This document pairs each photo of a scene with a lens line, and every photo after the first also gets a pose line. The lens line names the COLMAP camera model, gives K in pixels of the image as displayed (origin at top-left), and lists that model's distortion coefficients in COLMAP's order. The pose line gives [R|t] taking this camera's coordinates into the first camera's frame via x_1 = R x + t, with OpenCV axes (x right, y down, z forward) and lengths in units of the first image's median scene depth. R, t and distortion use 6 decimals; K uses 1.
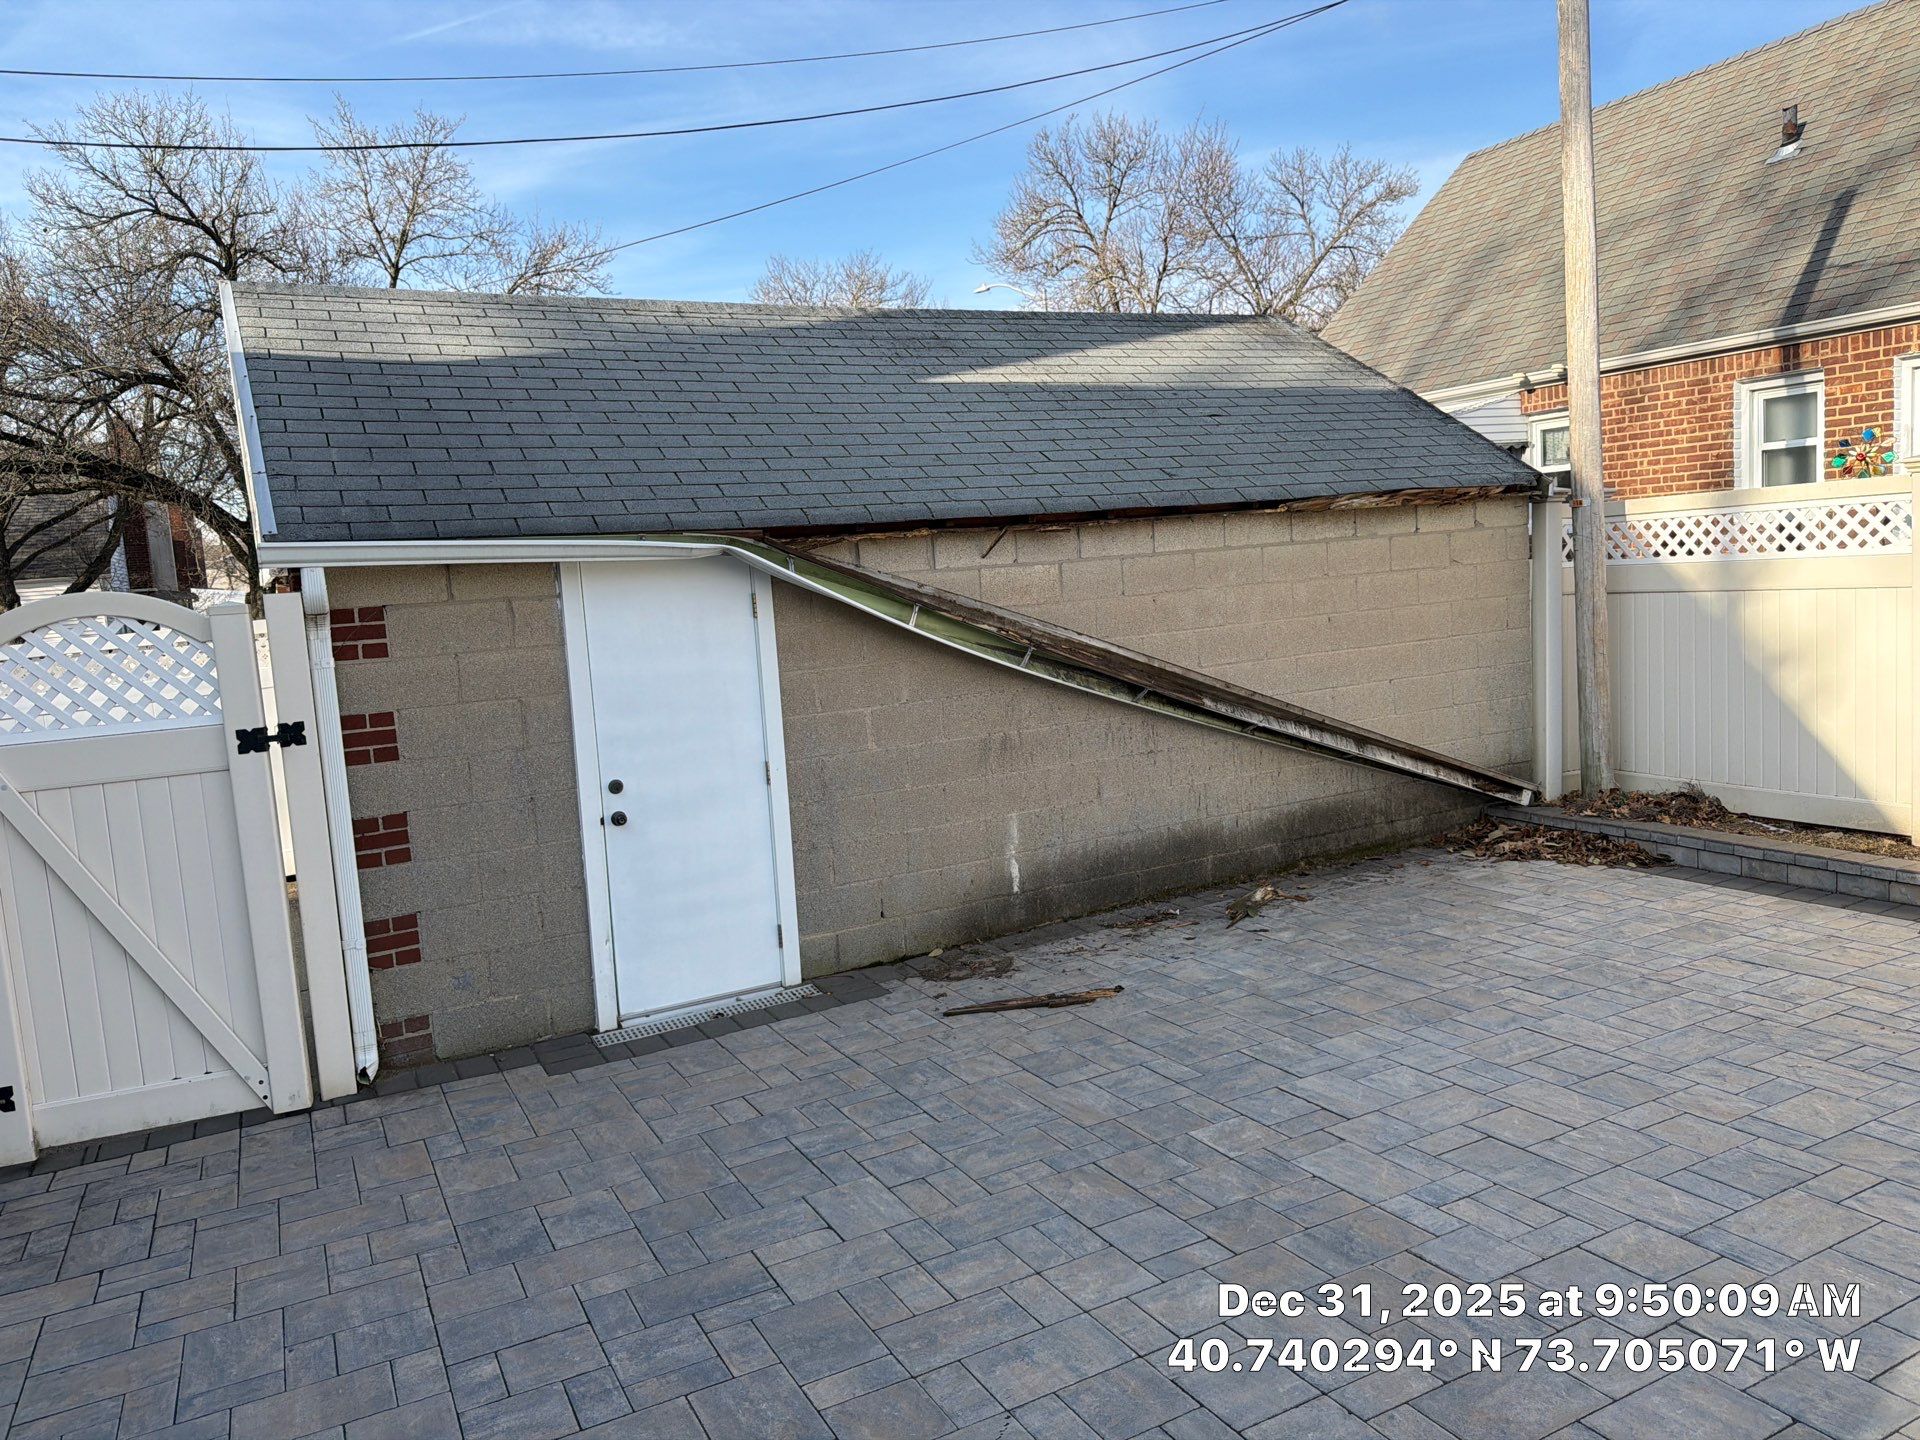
lens RADIAL K [[1329.4, 0, 970.6], [0, 1329.4, 717.6], [0, 0, 1]] dist [0.018104, -0.008460]
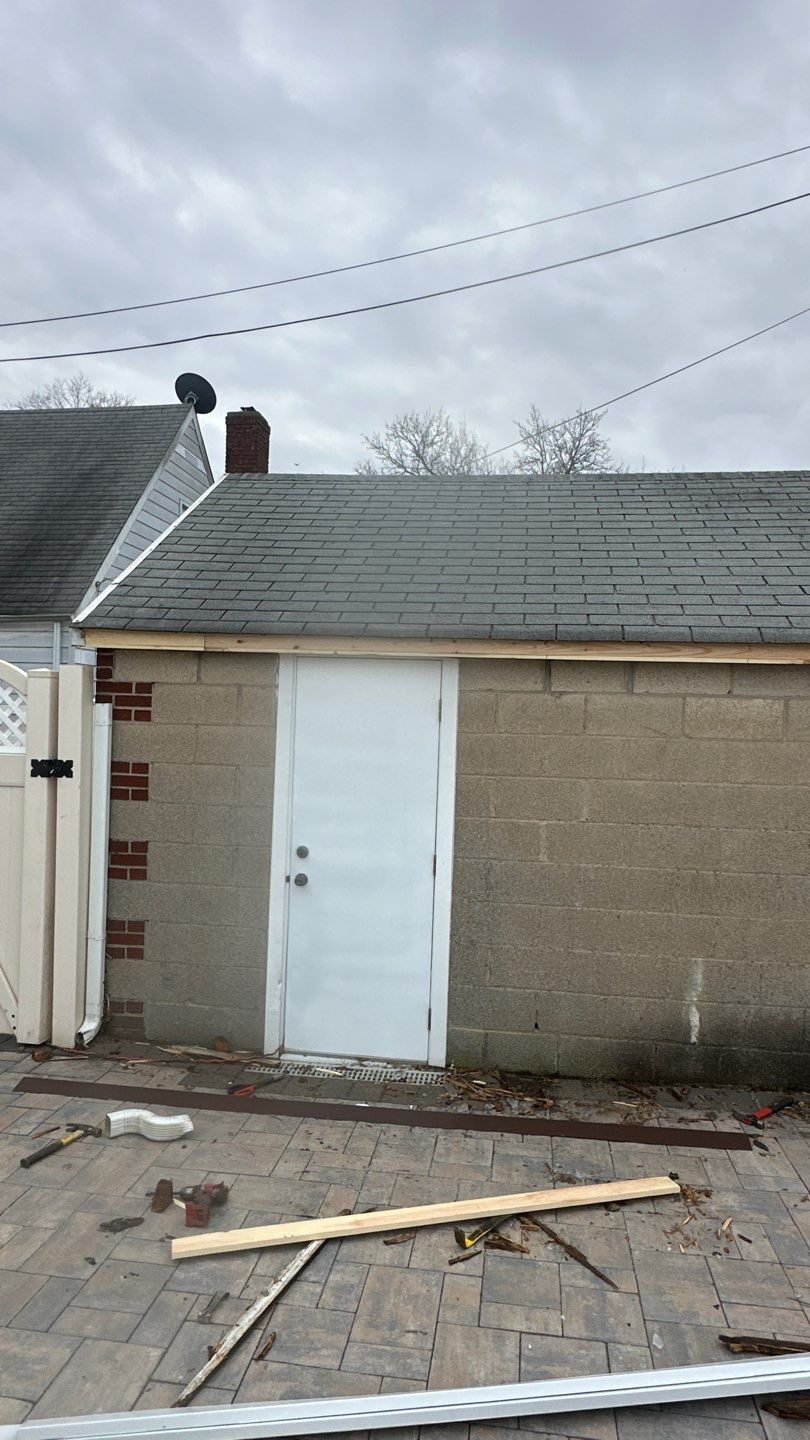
lens RADIAL K [[870.8, 0, 397.7], [0, 870.8, 726.8], [0, 0, 1]] dist [-0.004302, -0.000759]
pose [[0.803036, 0.094986, -0.588312, 0.227933], [-0.148213, 0.988029, -0.042786, -0.034508], [0.577206, 0.121554, 0.807501, 0.395479]]
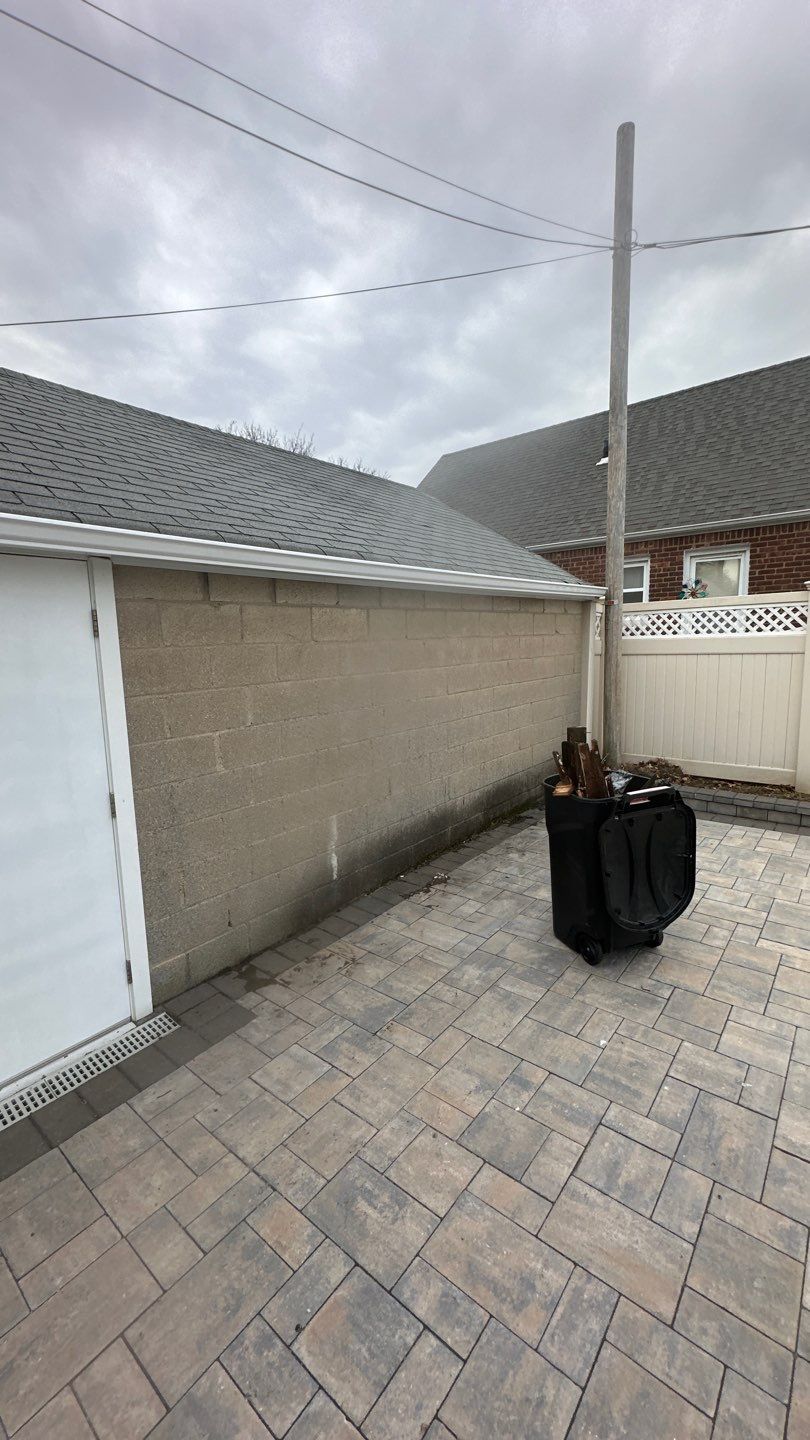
lens RADIAL K [[566.8, 0, 405.7], [0, 566.8, 722.6], [0, 0, 1]] dist [-0.008700, 0.000432]
pose [[0.921571, -0.014443, 0.387940, -0.115664], [0.009969, 0.999859, 0.013543, -0.019733], [-0.388081, -0.008613, 0.921585, 0.552748]]
